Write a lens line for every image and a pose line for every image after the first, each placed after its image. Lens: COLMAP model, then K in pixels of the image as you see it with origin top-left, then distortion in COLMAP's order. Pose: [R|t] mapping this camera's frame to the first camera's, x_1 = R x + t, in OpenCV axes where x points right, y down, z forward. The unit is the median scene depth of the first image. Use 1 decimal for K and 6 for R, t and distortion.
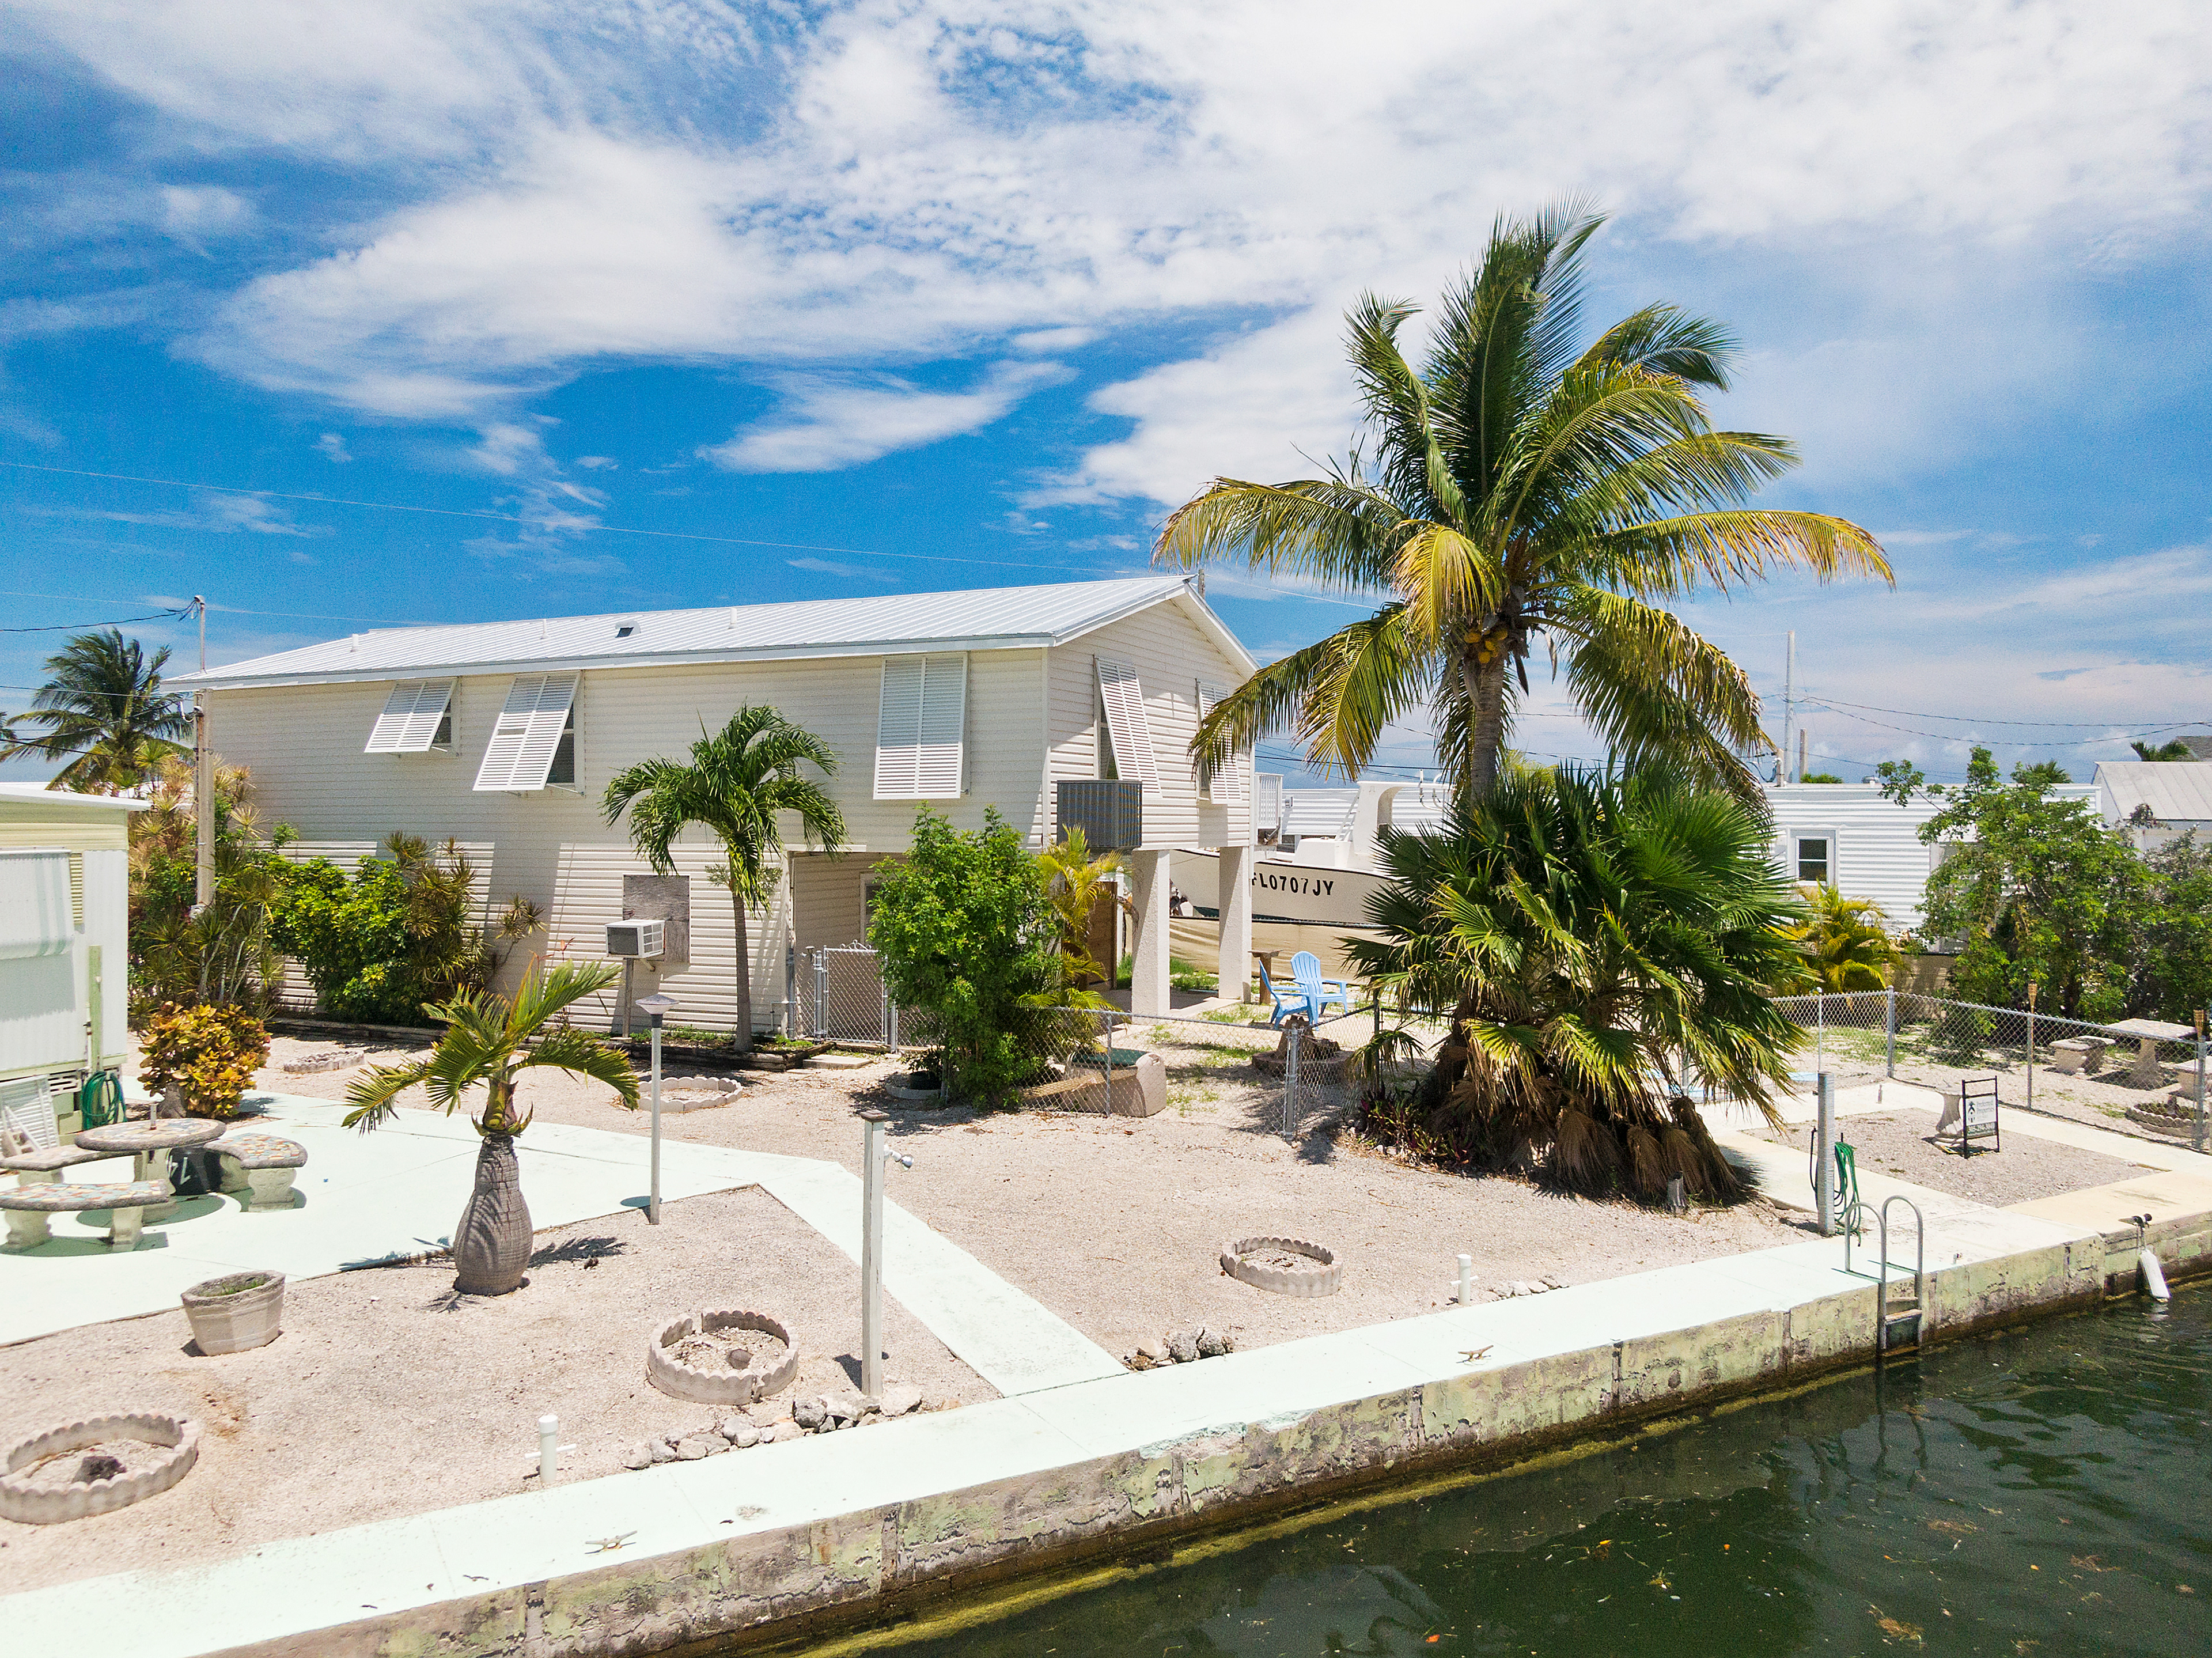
lens RADIAL K [[1597.6, 0, 1026.9], [0, 1597.6, 793.2], [0, 0, 1]] dist [0.012375, -0.012848]
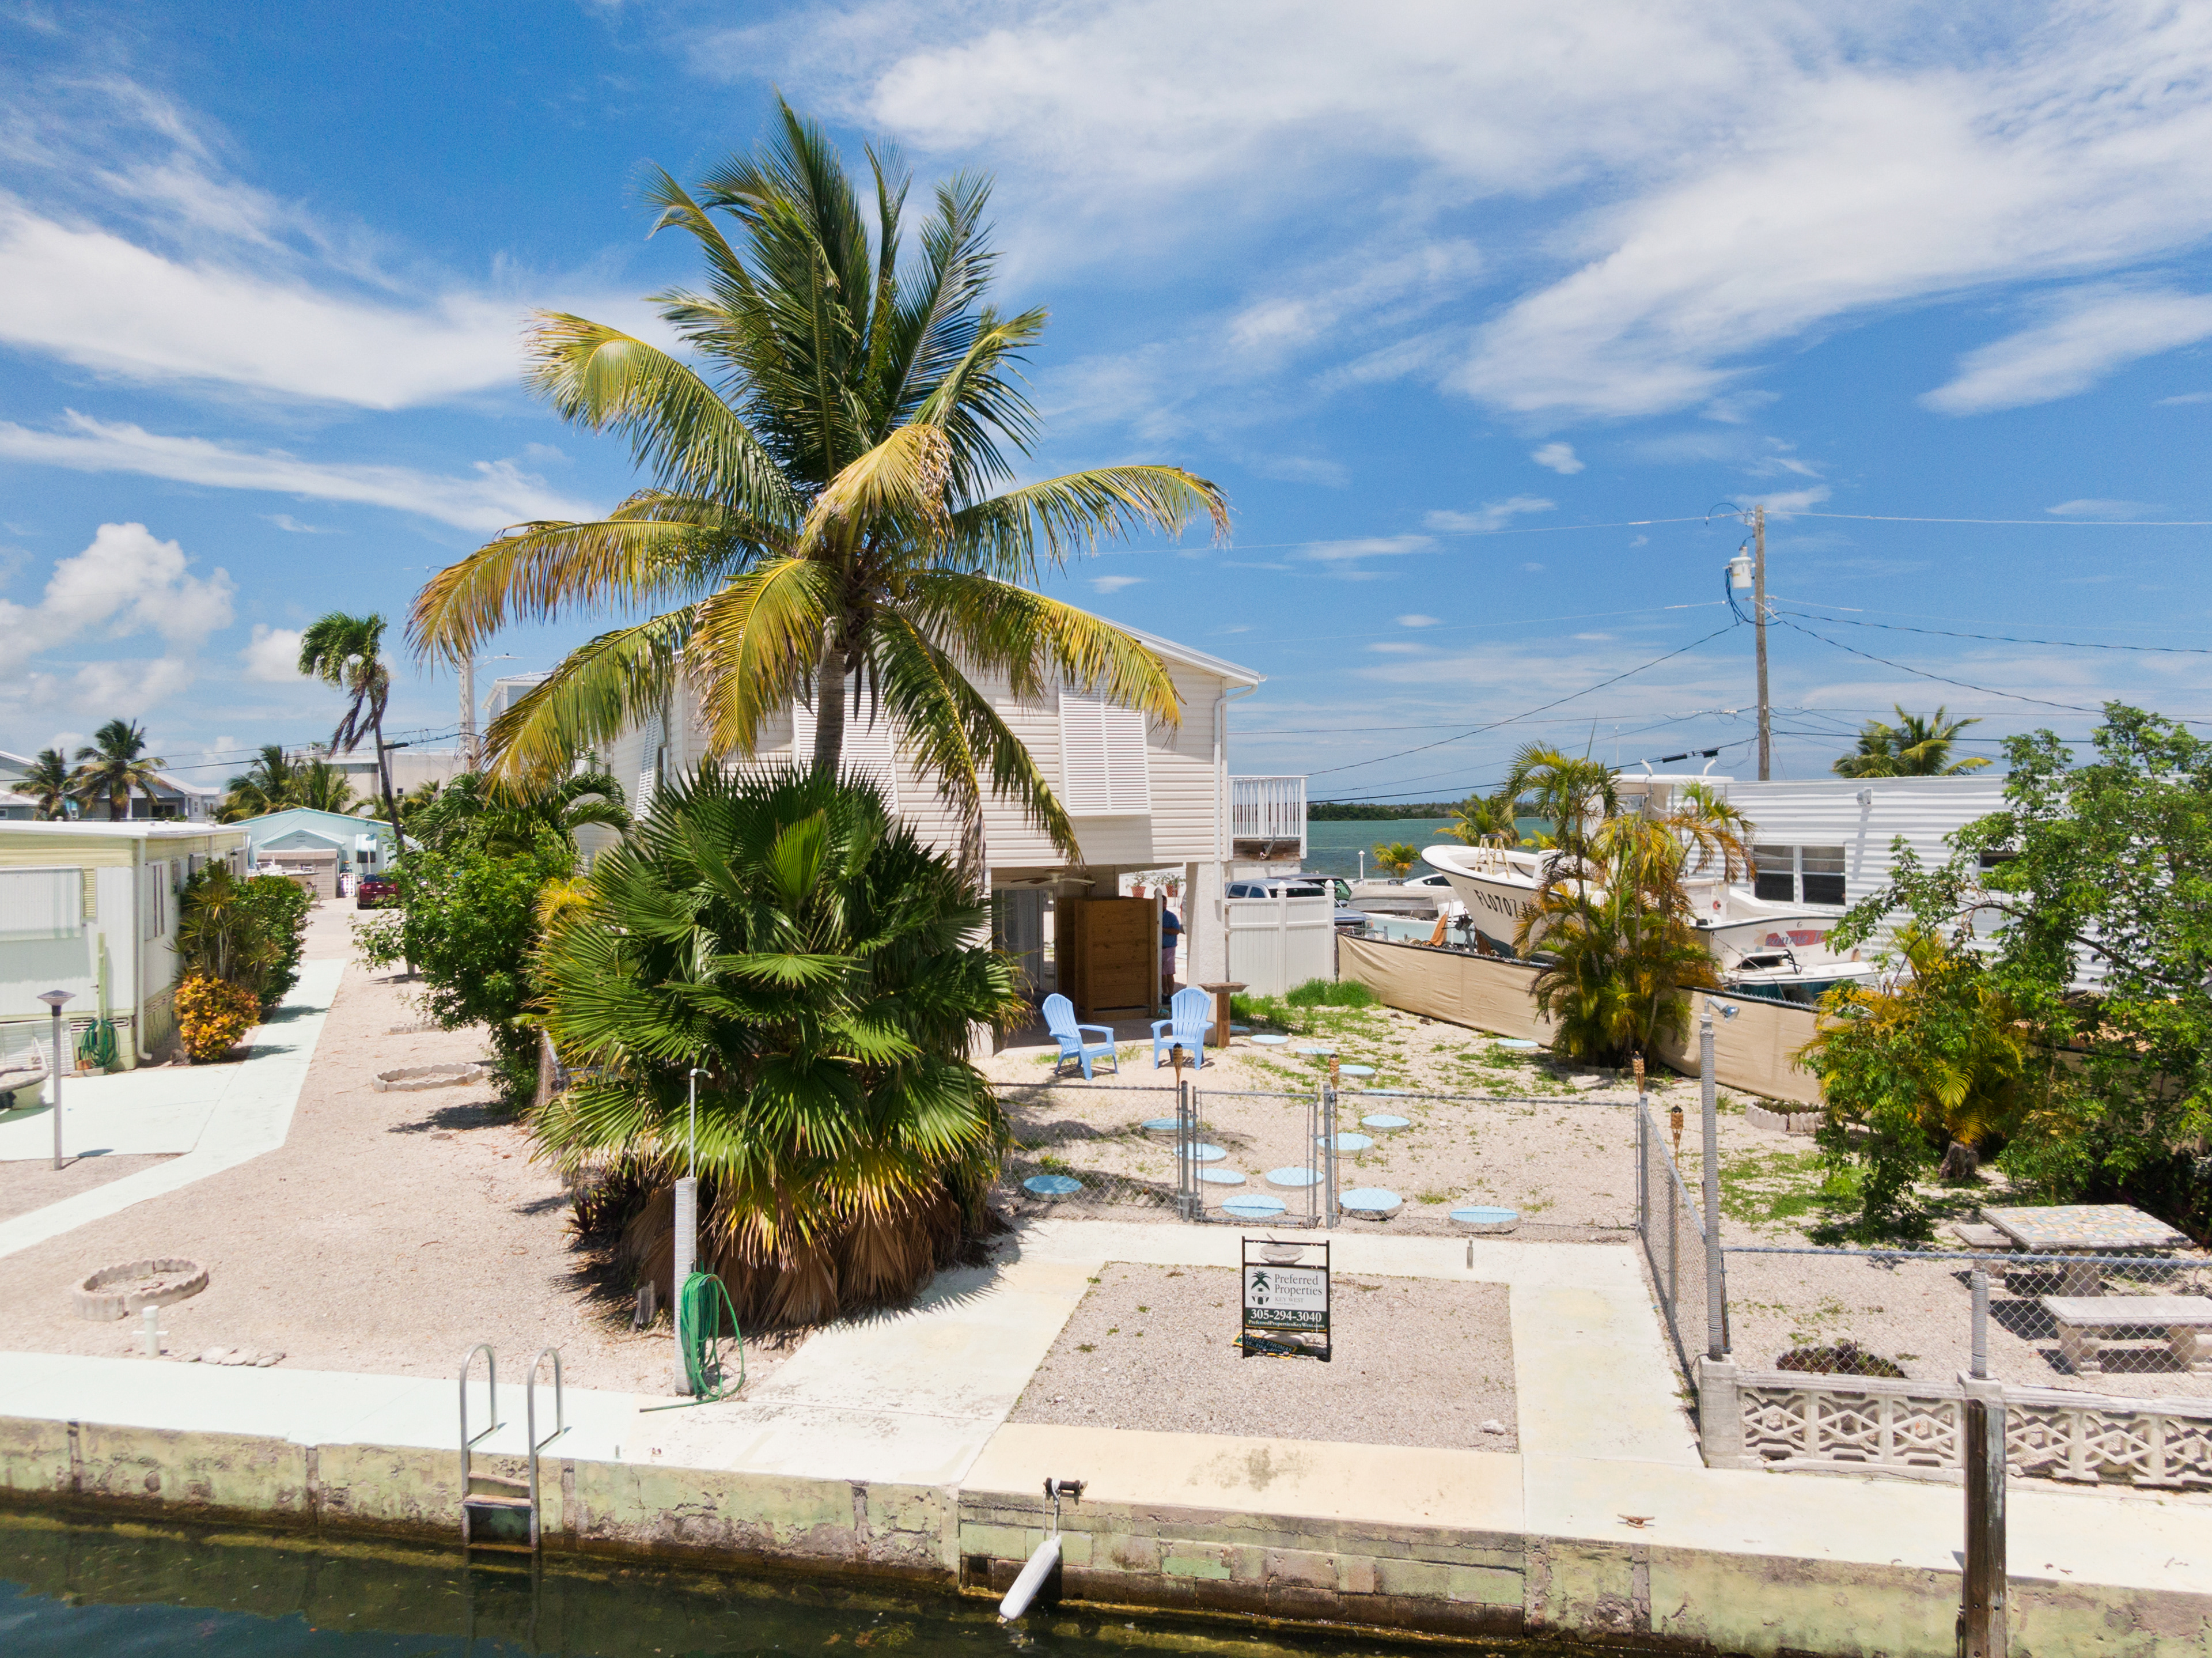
lens RADIAL K [[1597.6, 0, 1091.6], [0, 1597.6, 812.6], [0, 0, 1]] dist [0.012375, -0.012848]
pose [[0.759487, -0.012293, -0.650407, 1.236871], [0.023066, 0.999702, 0.008040, -0.003828], [0.650114, -0.021109, 0.759544, 0.593324]]
